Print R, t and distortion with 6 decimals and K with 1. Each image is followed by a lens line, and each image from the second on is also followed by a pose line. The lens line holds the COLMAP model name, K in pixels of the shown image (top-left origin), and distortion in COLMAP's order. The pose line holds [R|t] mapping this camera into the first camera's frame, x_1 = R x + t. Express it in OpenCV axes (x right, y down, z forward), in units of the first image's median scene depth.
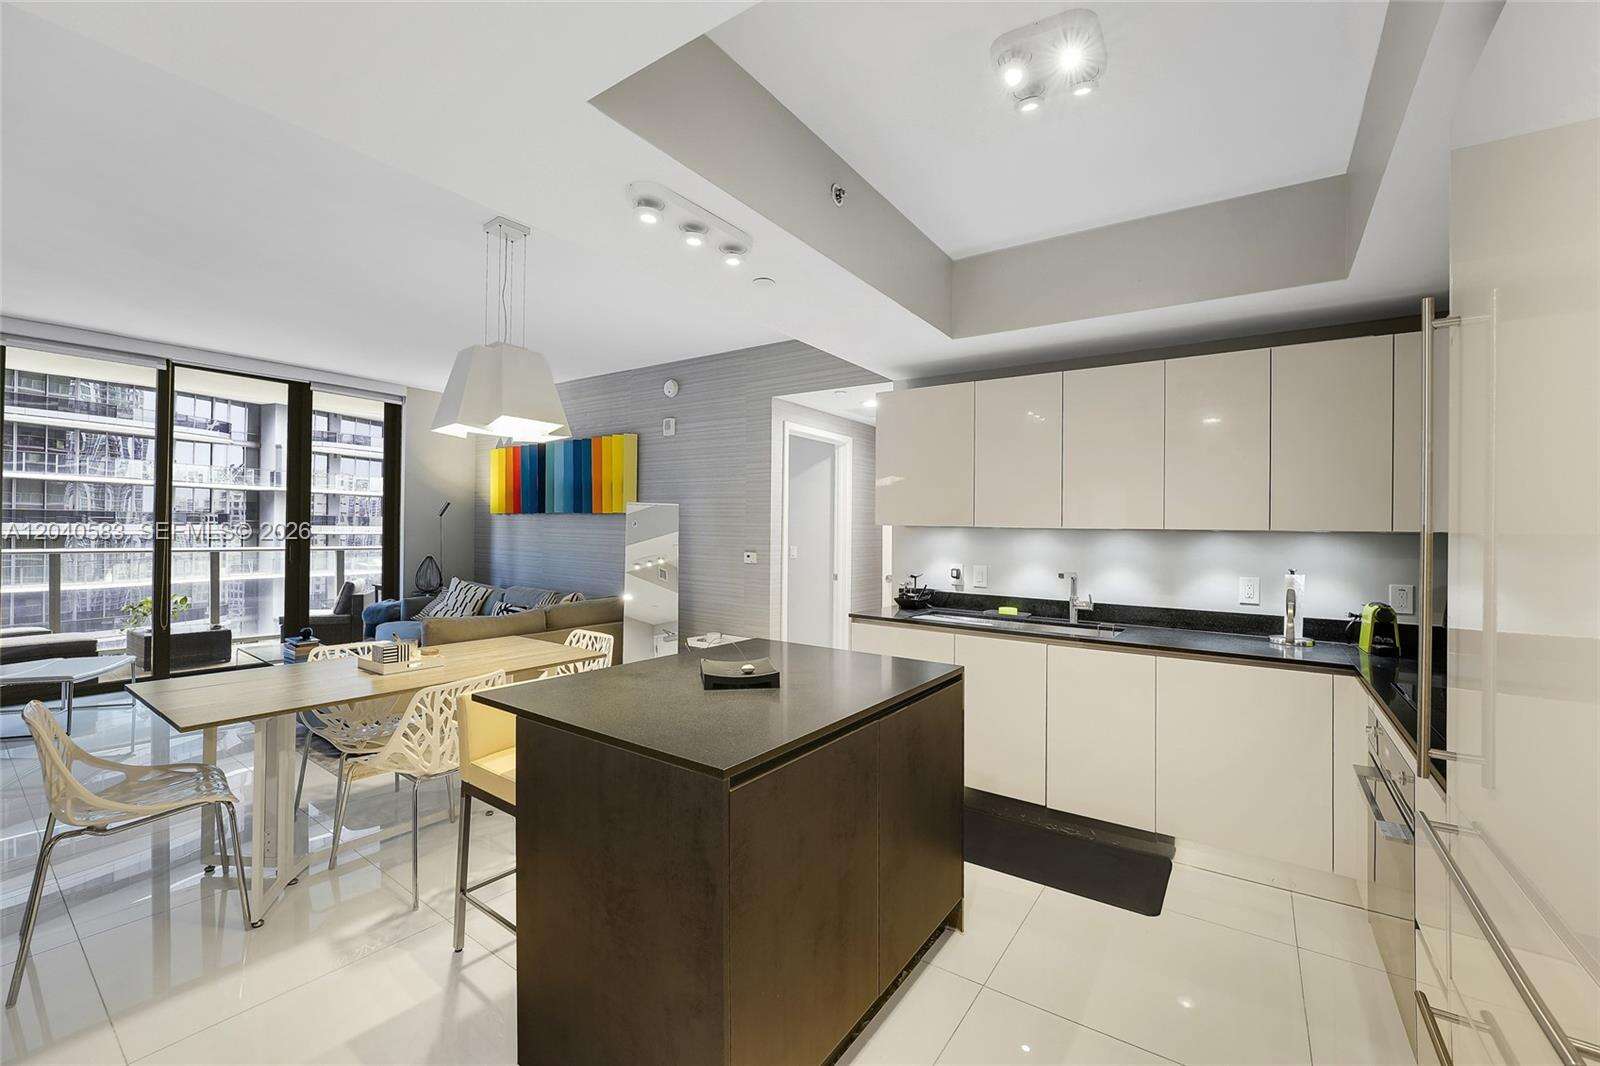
lens RADIAL K [[643.7, 0, 799.4], [0, 643.7, 535.2], [0, 0, 1]] dist [-0.027218, 0.000395]
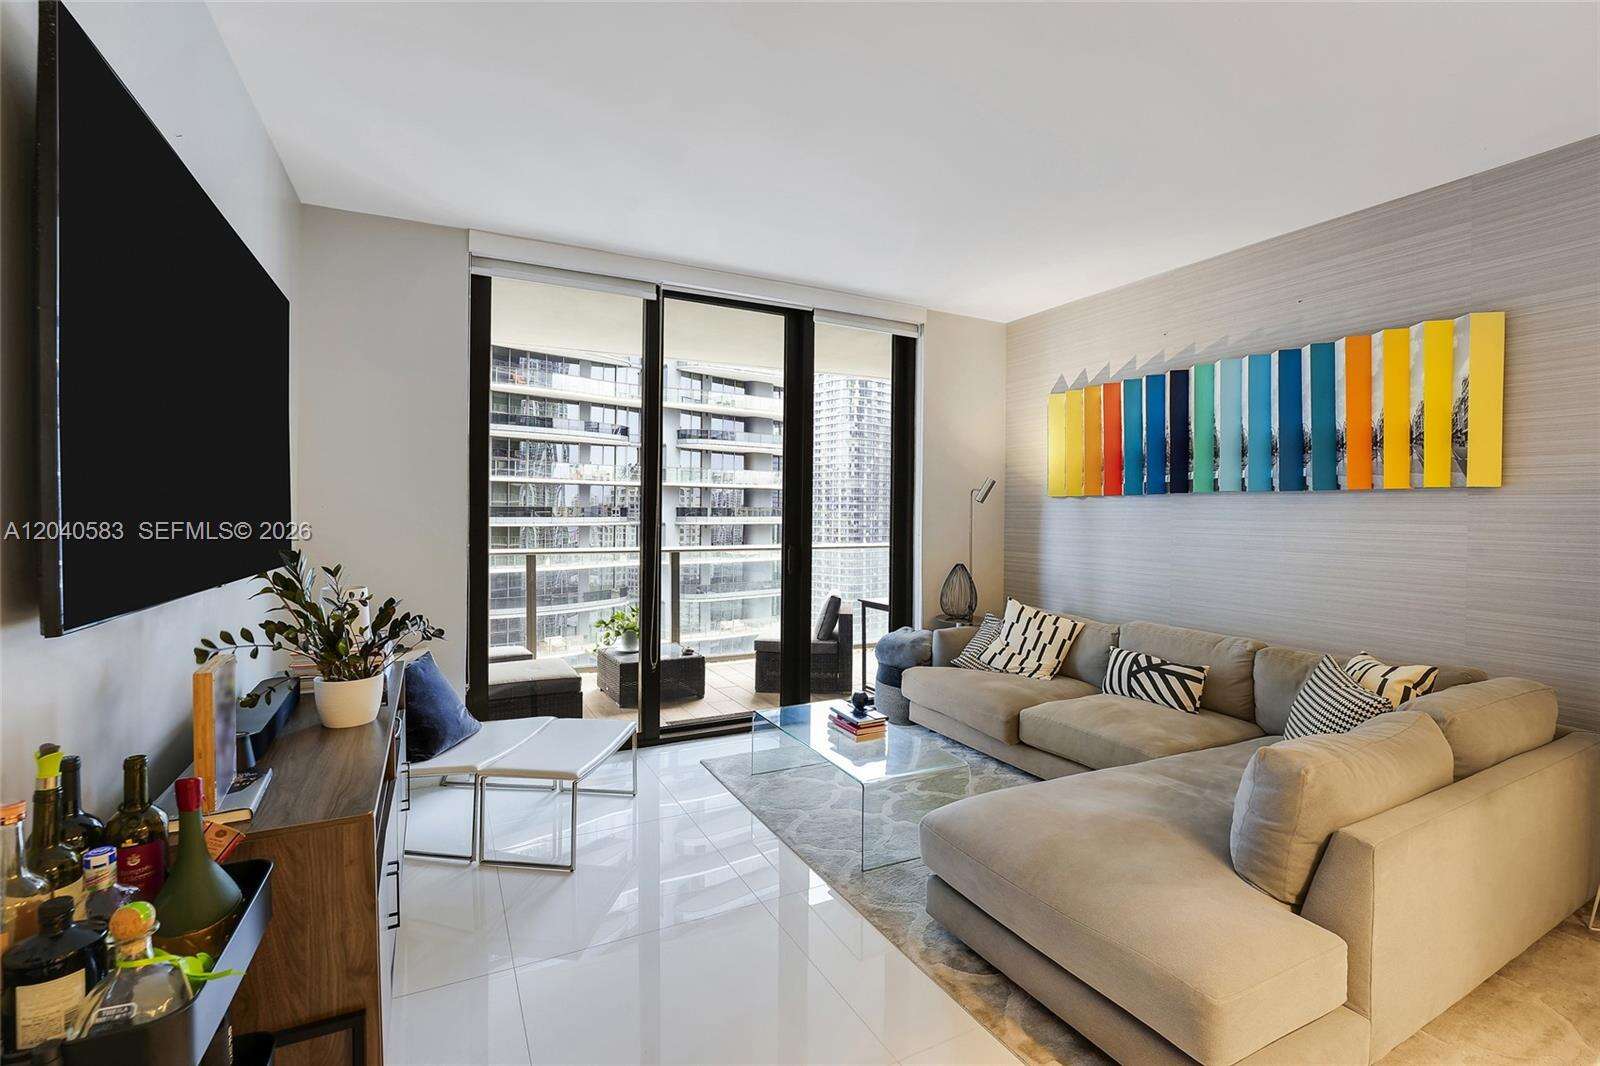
lens RADIAL K [[689.8, 0, 807.0], [0, 689.8, 533.5], [0, 0, 1]] dist [-0.002561, -0.000034]
pose [[0.889451, -0.000052, -0.457031, -0.364562], [0.006976, 0.999885, 0.013462, -0.008103], [0.456977, -0.015162, 0.889349, 0.275579]]
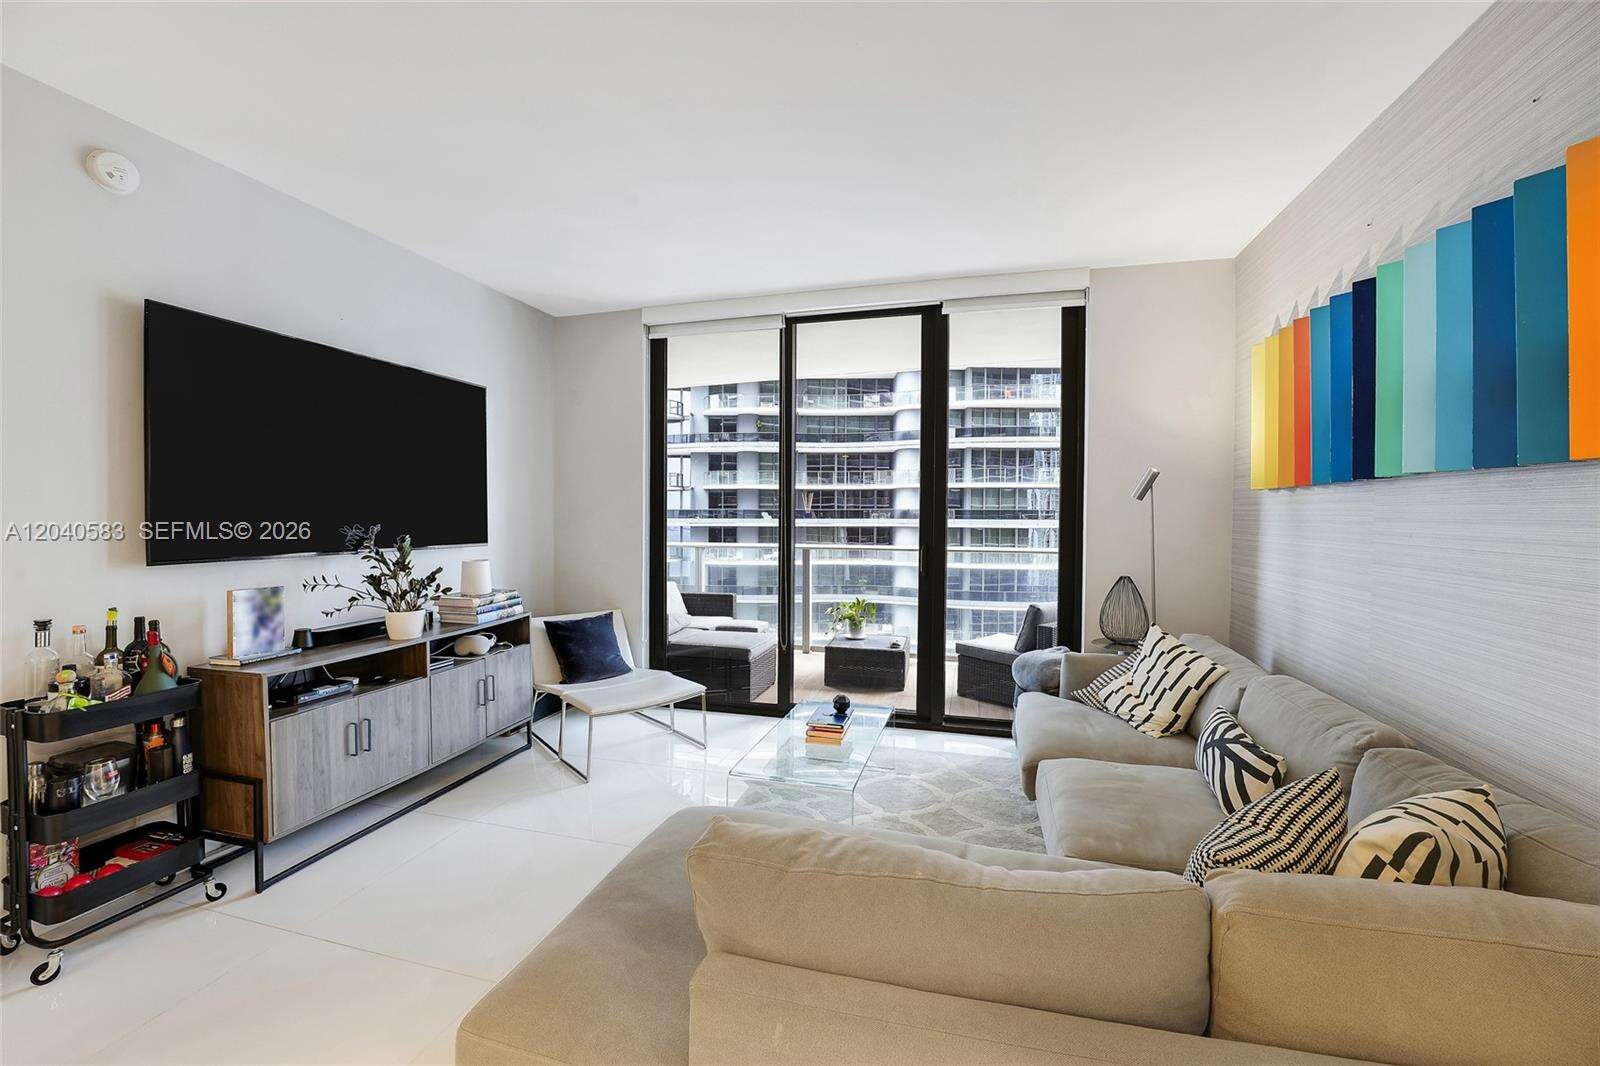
lens RADIAL K [[643.7, 0, 802.2], [0, 643.7, 537.7], [0, 0, 1]] dist [-0.027218, 0.000395]
pose [[0.351487, 0.016182, -0.936053, -0.166728], [-0.002487, 0.999863, 0.016351, -0.006430], [0.936189, -0.003419, 0.351479, 0.522217]]
